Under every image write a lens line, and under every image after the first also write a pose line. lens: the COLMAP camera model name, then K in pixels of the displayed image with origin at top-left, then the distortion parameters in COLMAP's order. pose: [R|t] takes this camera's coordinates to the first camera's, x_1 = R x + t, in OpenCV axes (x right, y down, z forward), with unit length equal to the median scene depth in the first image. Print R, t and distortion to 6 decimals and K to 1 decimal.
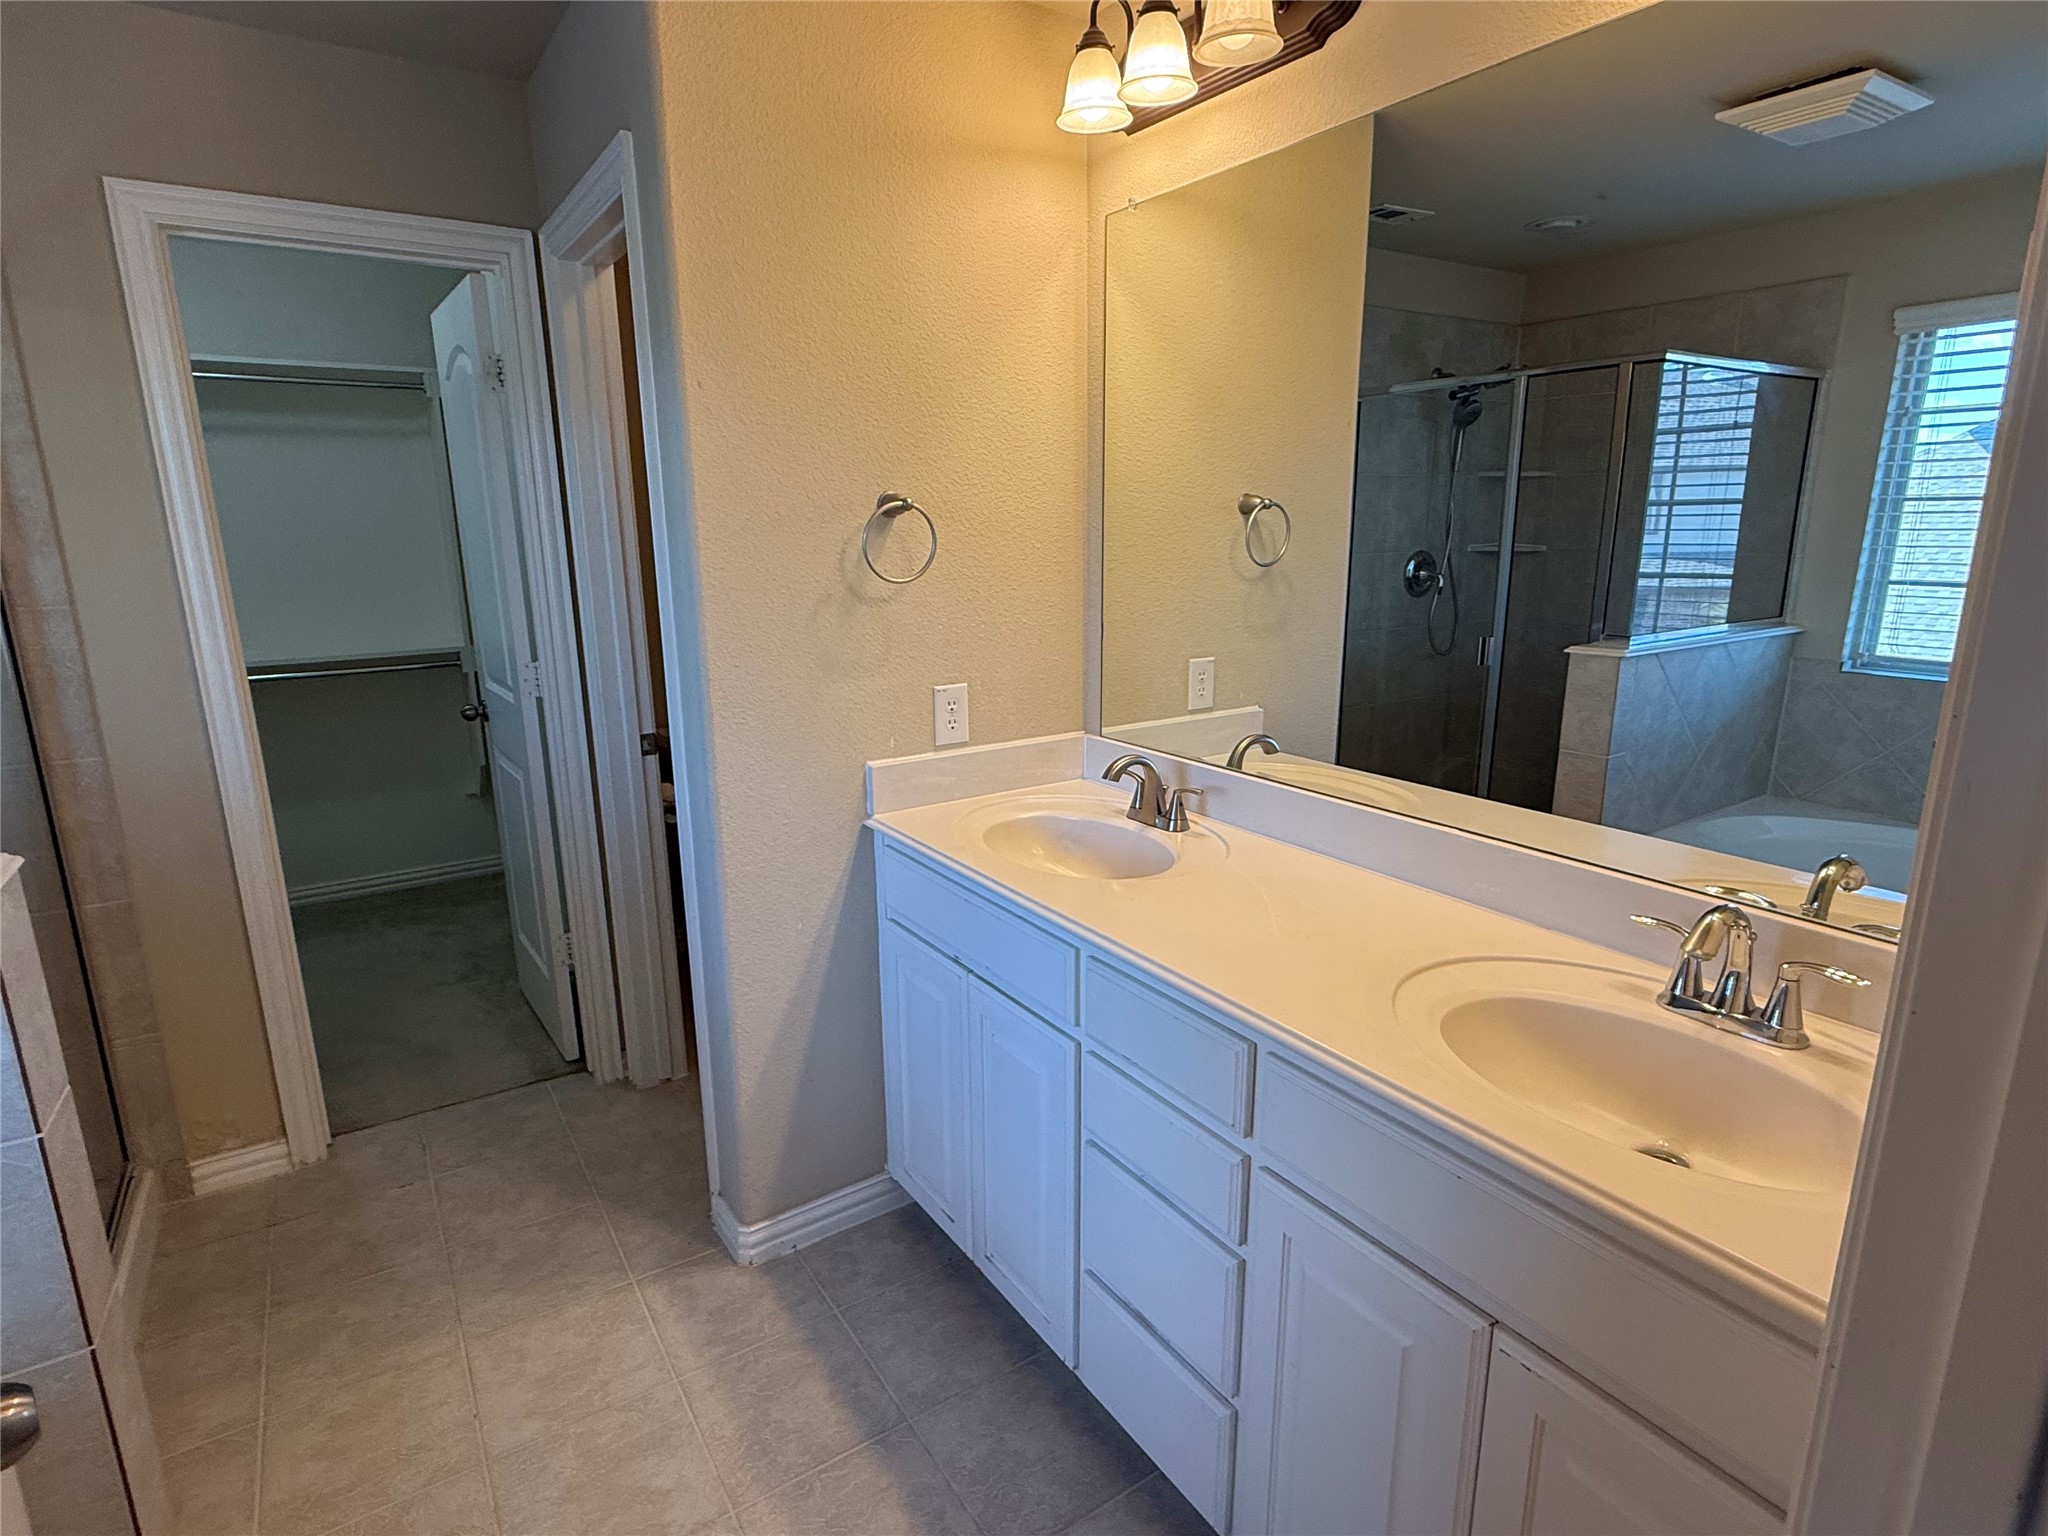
lens RADIAL K [[1045.0, 0, 1018.7], [0, 1045.0, 768.2], [0, 0, 1]] dist [-0.008185, -0.000913]
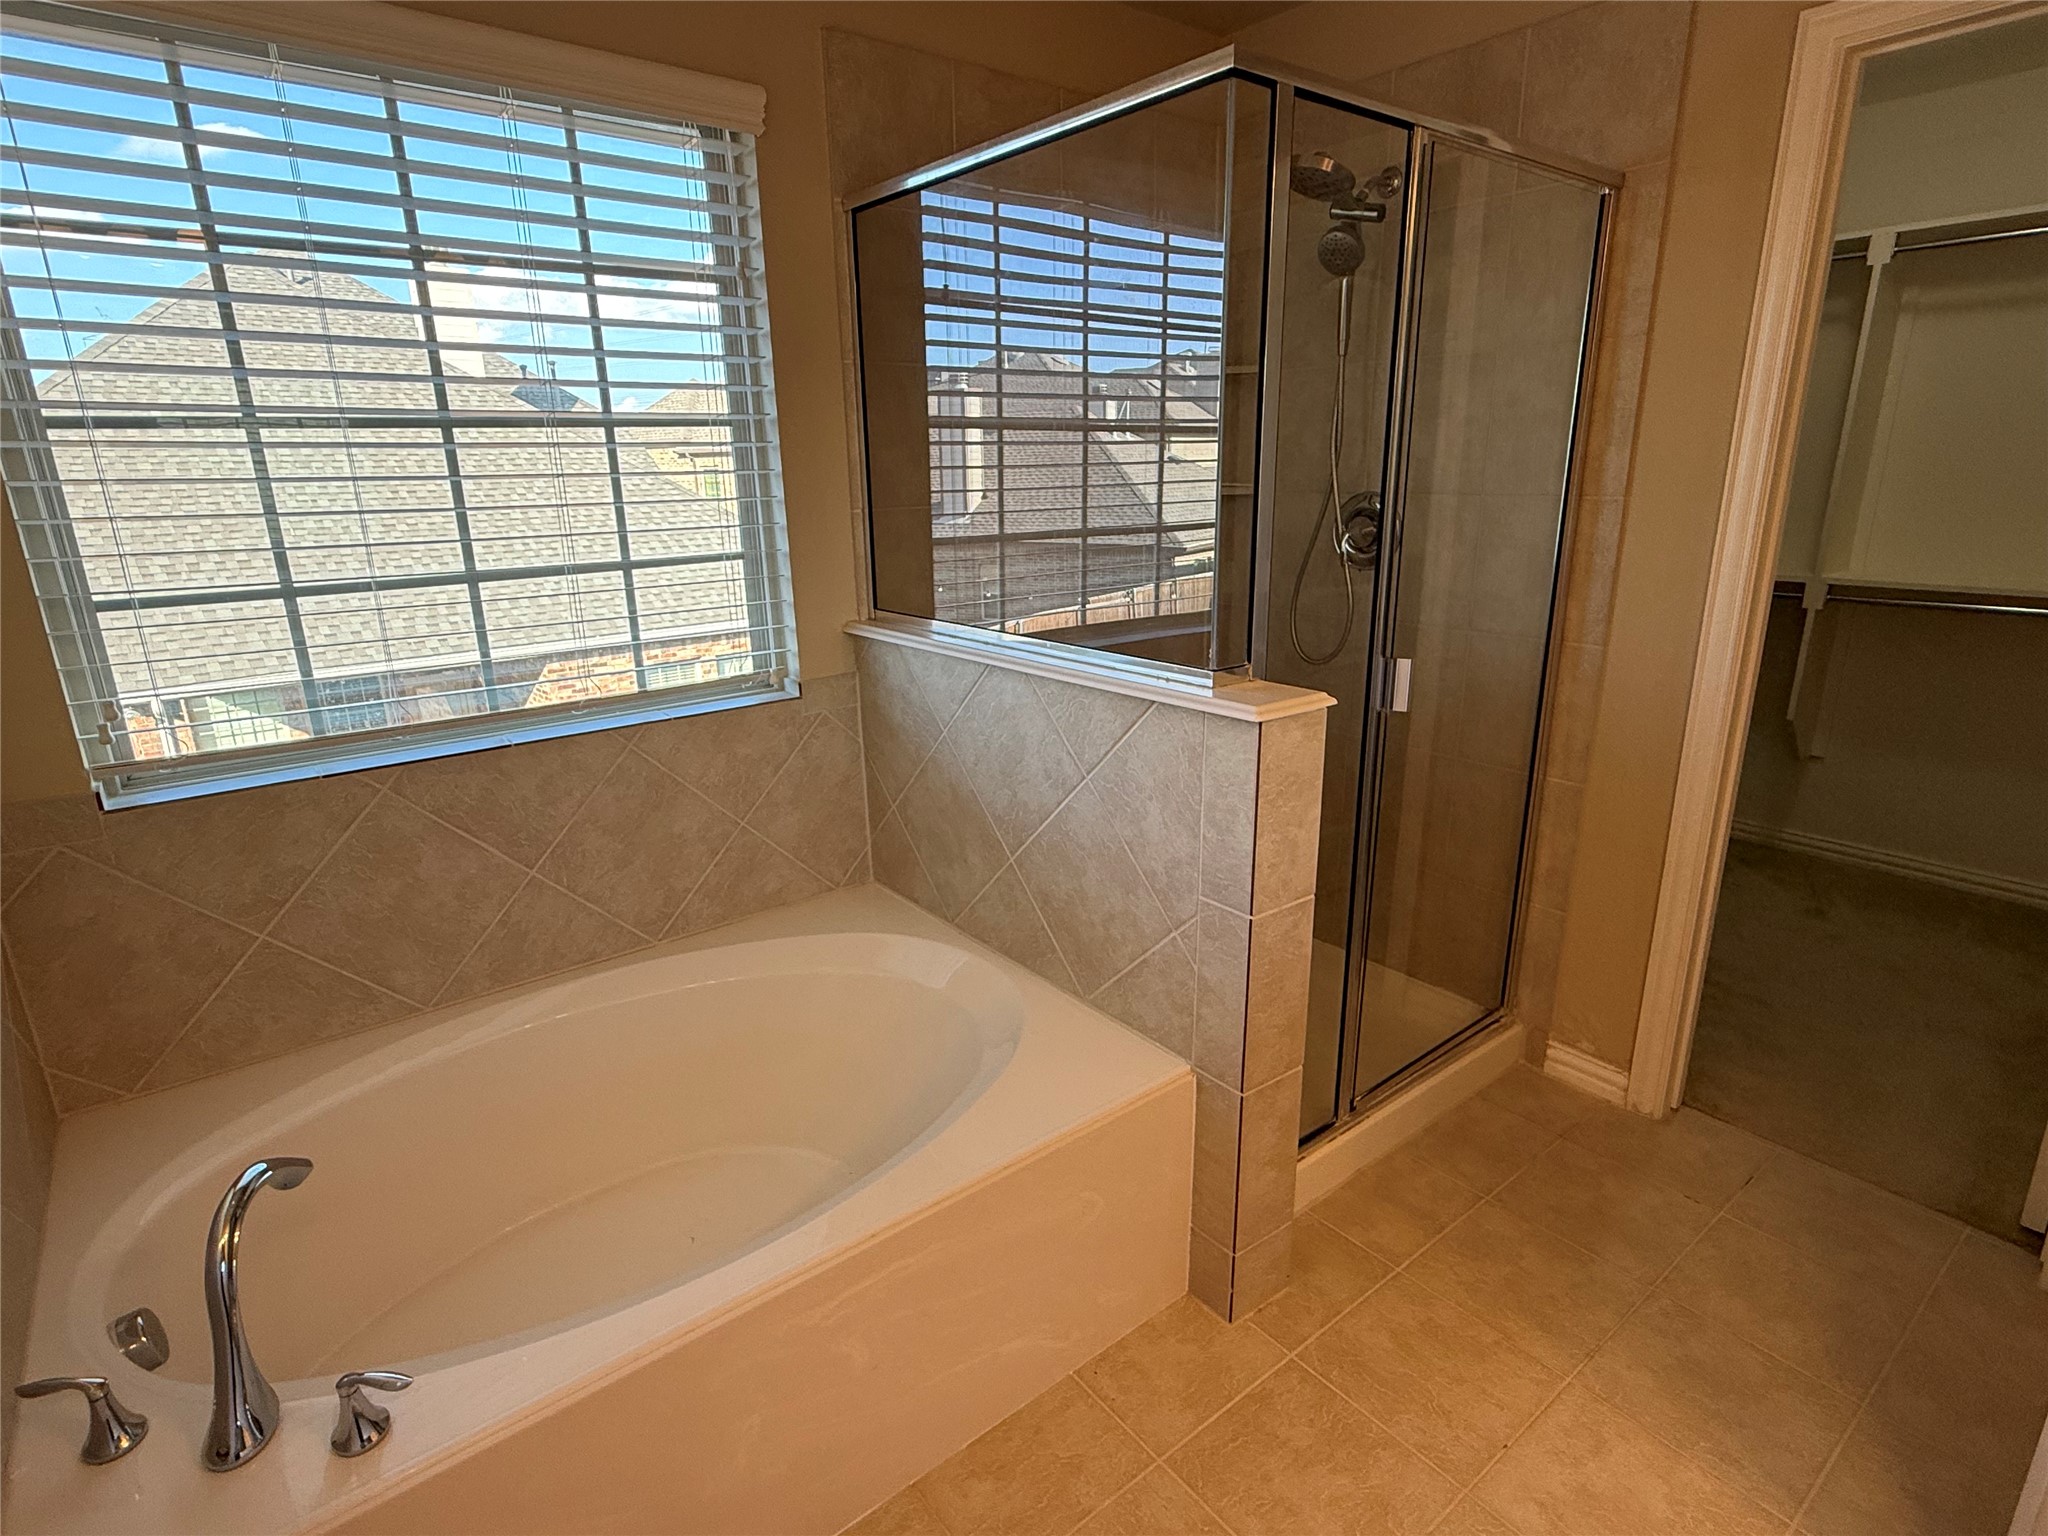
lens RADIAL K [[1045.0, 0, 1021.8], [0, 1045.0, 765.3], [0, 0, 1]] dist [-0.008185, -0.000913]
pose [[0.079694, 0.283721, -0.955589, 0.087773], [-0.212563, 0.941426, 0.261789, -0.043885], [0.973892, 0.182260, 0.135334, 0.286565]]
